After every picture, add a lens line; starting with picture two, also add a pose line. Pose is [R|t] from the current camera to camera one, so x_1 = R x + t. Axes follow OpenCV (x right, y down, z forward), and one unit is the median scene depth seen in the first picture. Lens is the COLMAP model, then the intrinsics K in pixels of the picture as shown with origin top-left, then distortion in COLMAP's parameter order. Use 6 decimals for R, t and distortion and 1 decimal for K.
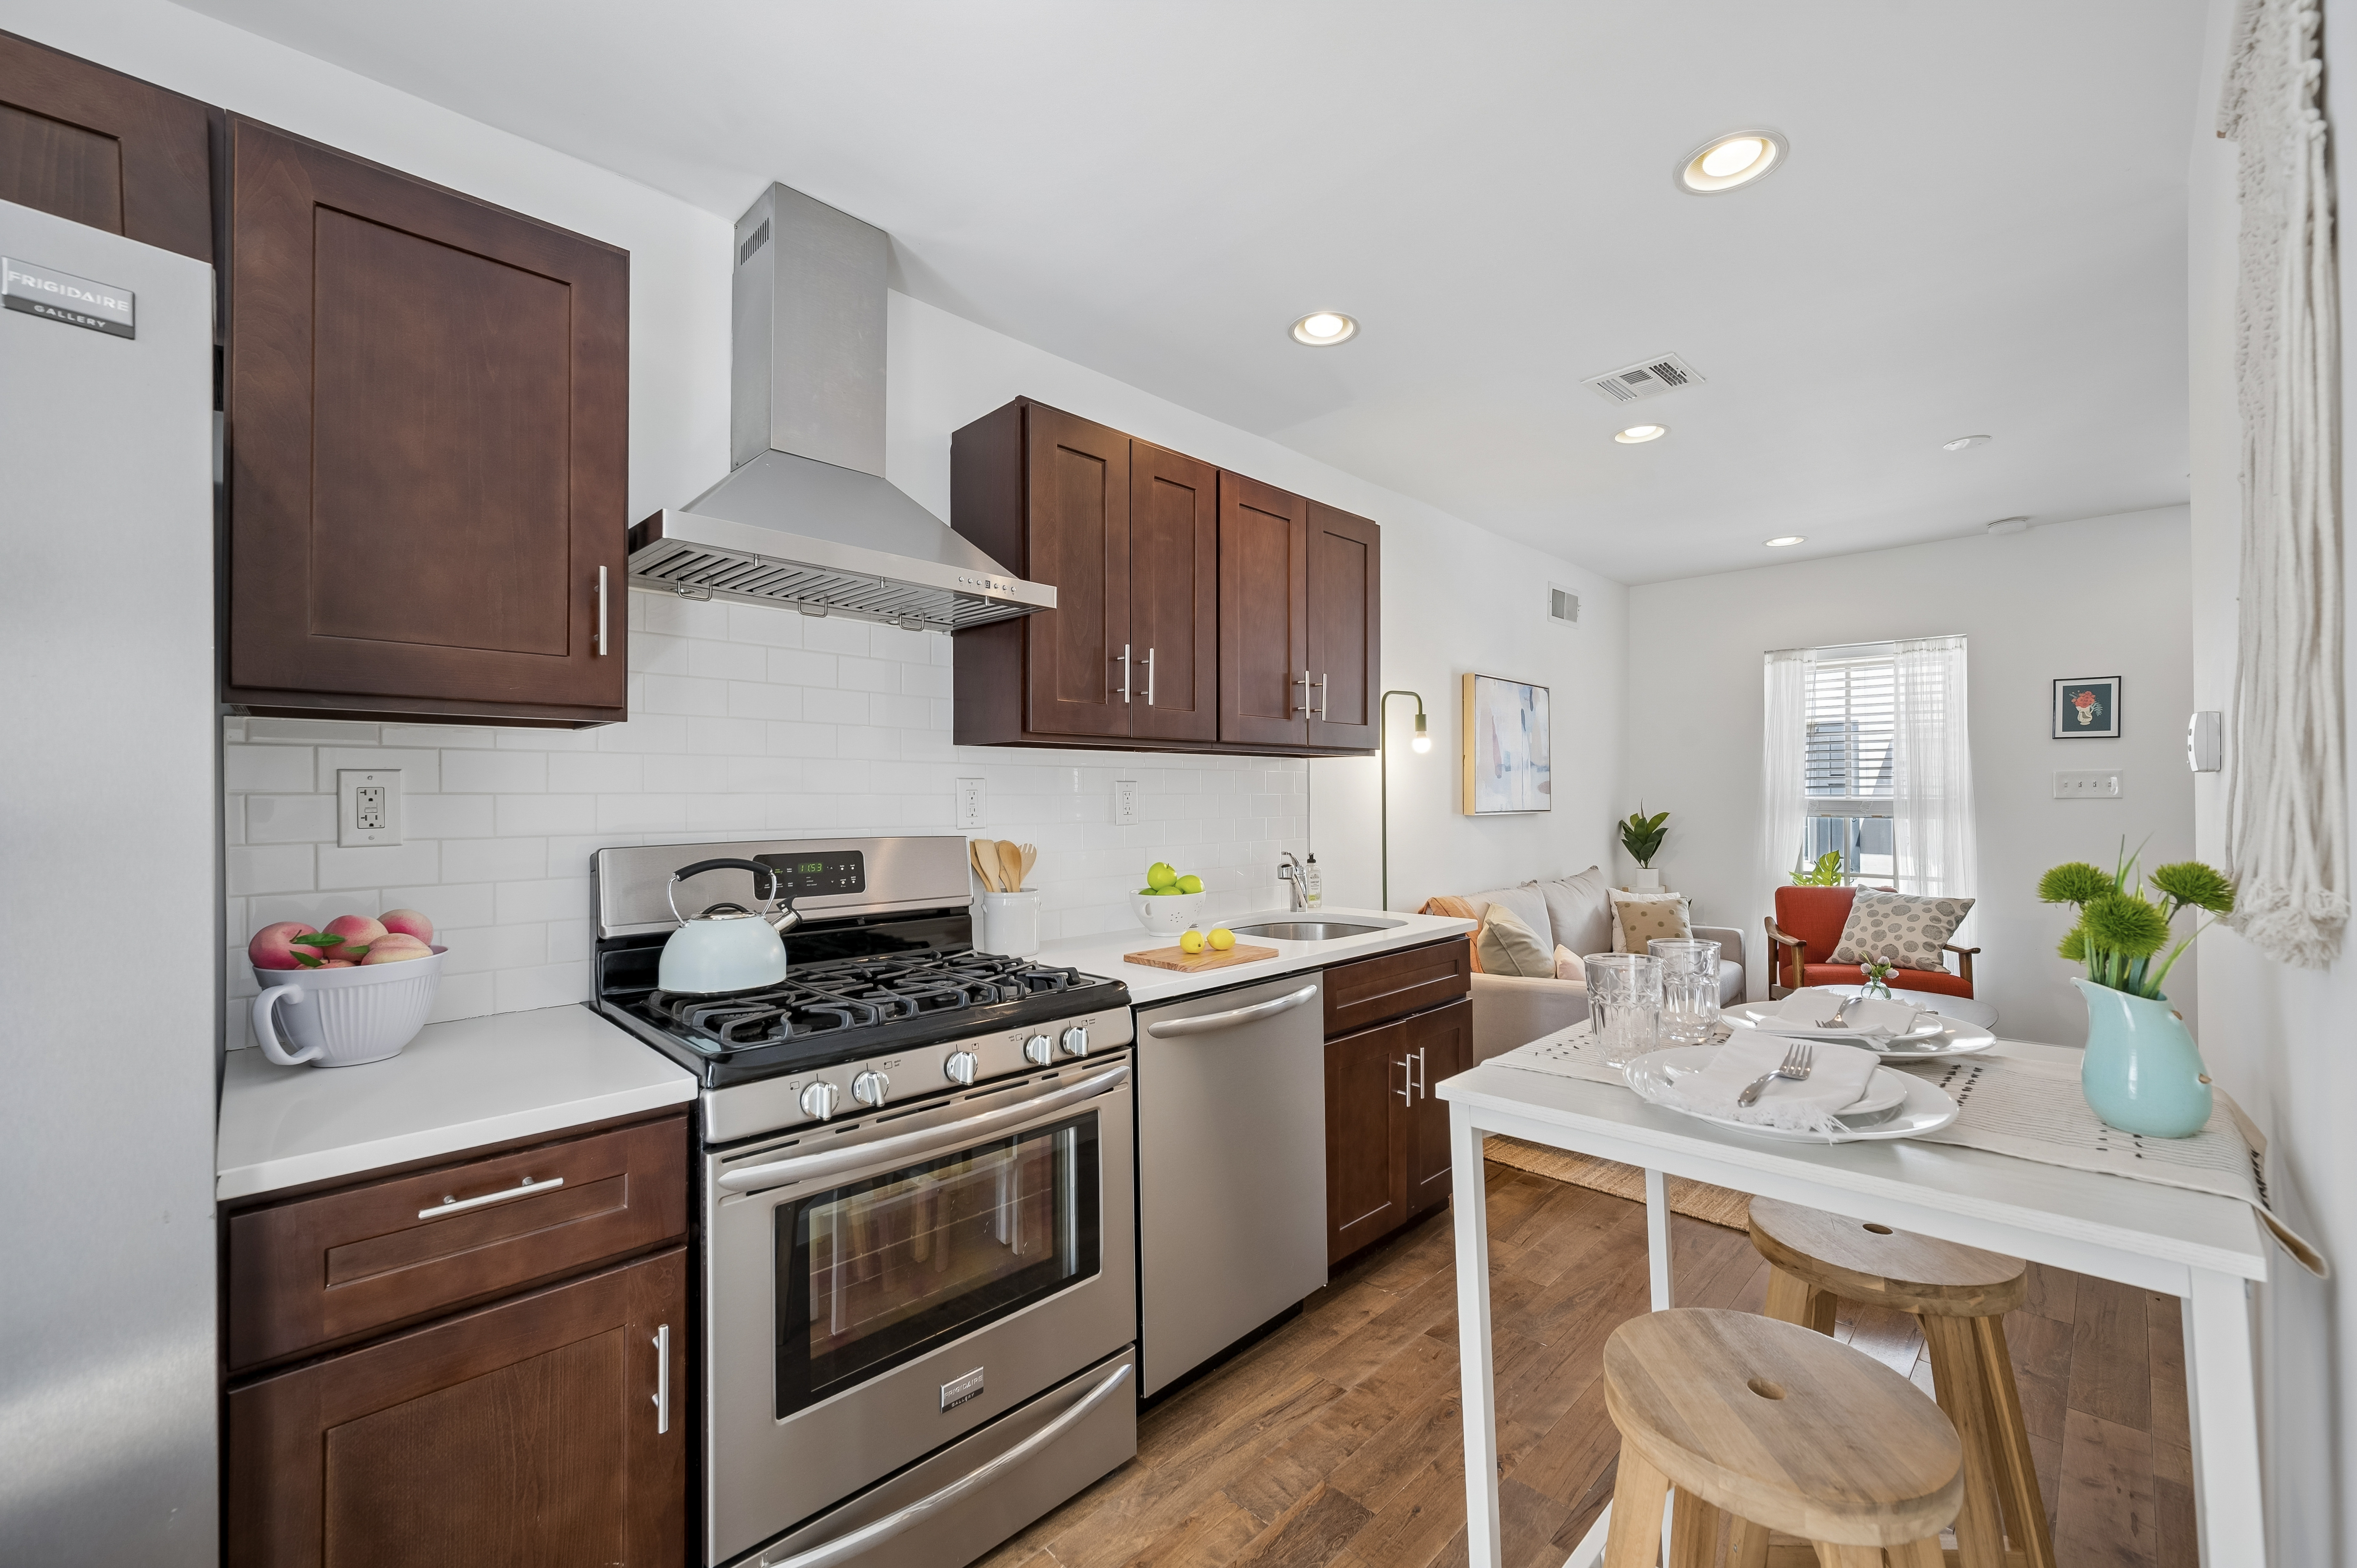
lens RADIAL K [[998.2, 0, 1178.5], [0, 998.2, 784.0], [0, 0, 1]] dist [-0.000860, -0.000175]
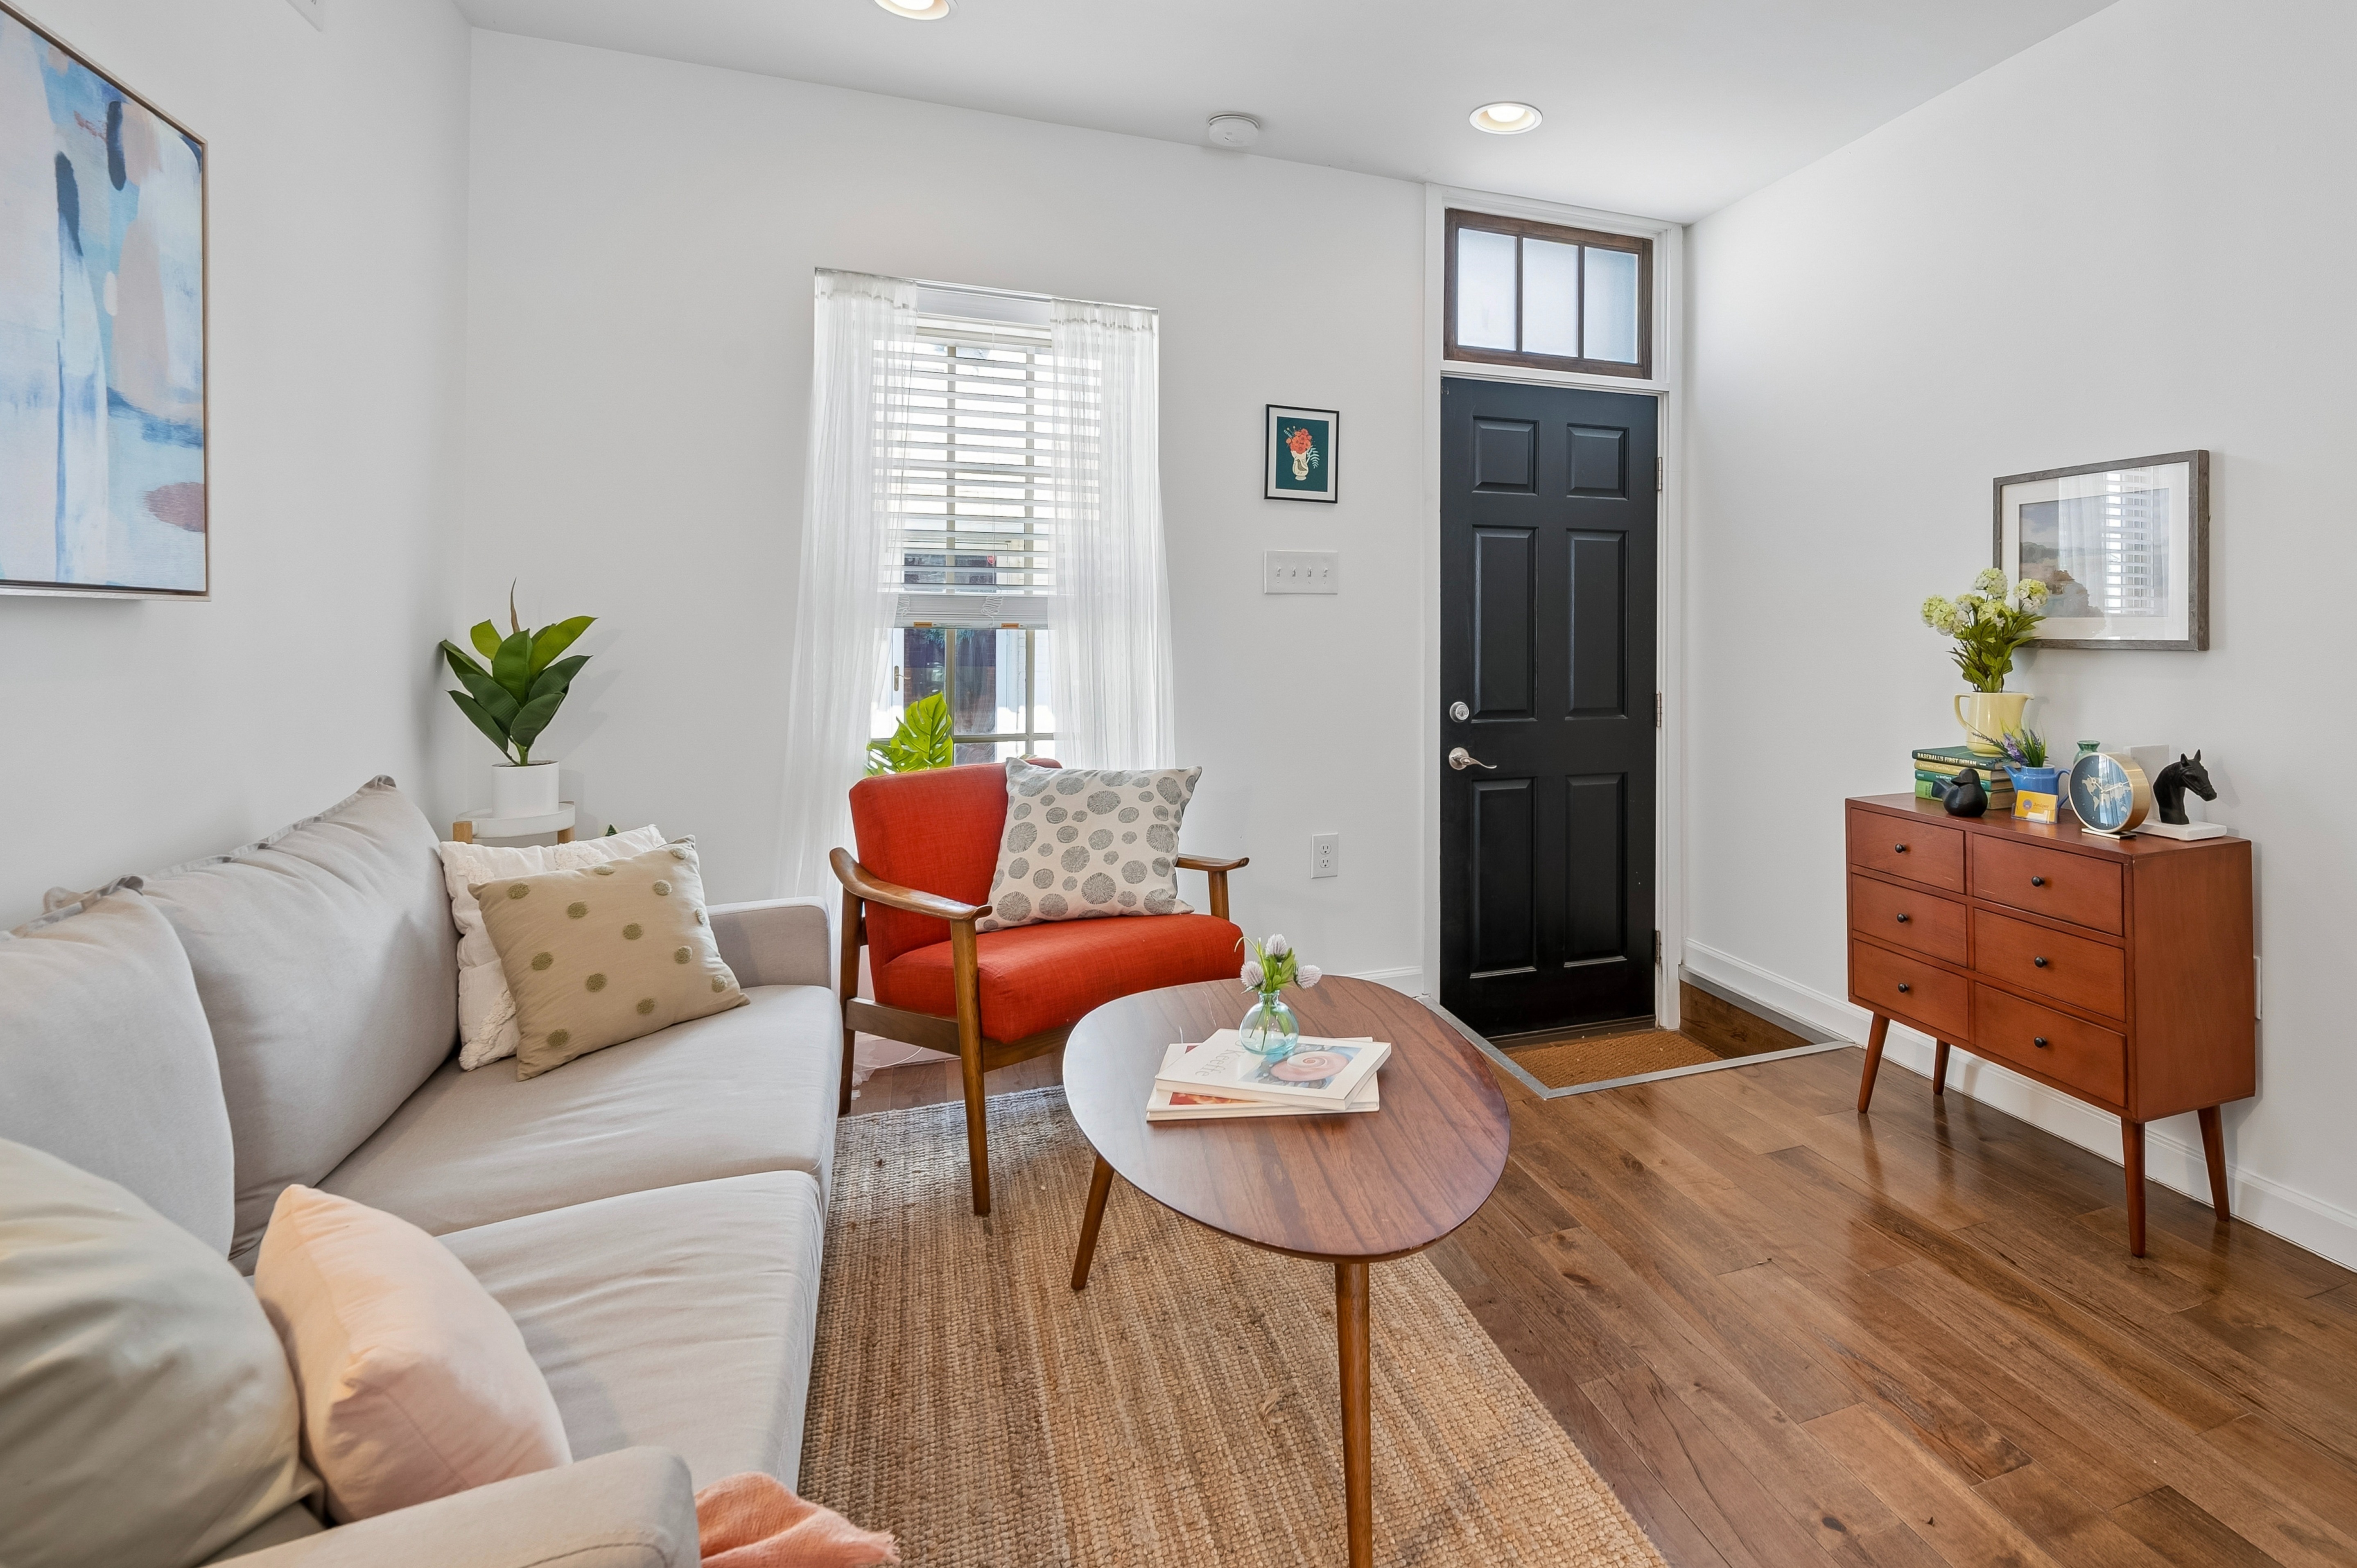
lens RADIAL K [[994.6, 0, 1180.6], [0, 994.6, 643.1], [0, 0, 1]] dist [-0.001431, -0.000385]
pose [[0.385364, 0.008361, 0.922727, 0.263406], [-0.008769, 0.999947, -0.005398, 0.046434], [-0.922723, -0.006011, 0.385417, 0.759390]]
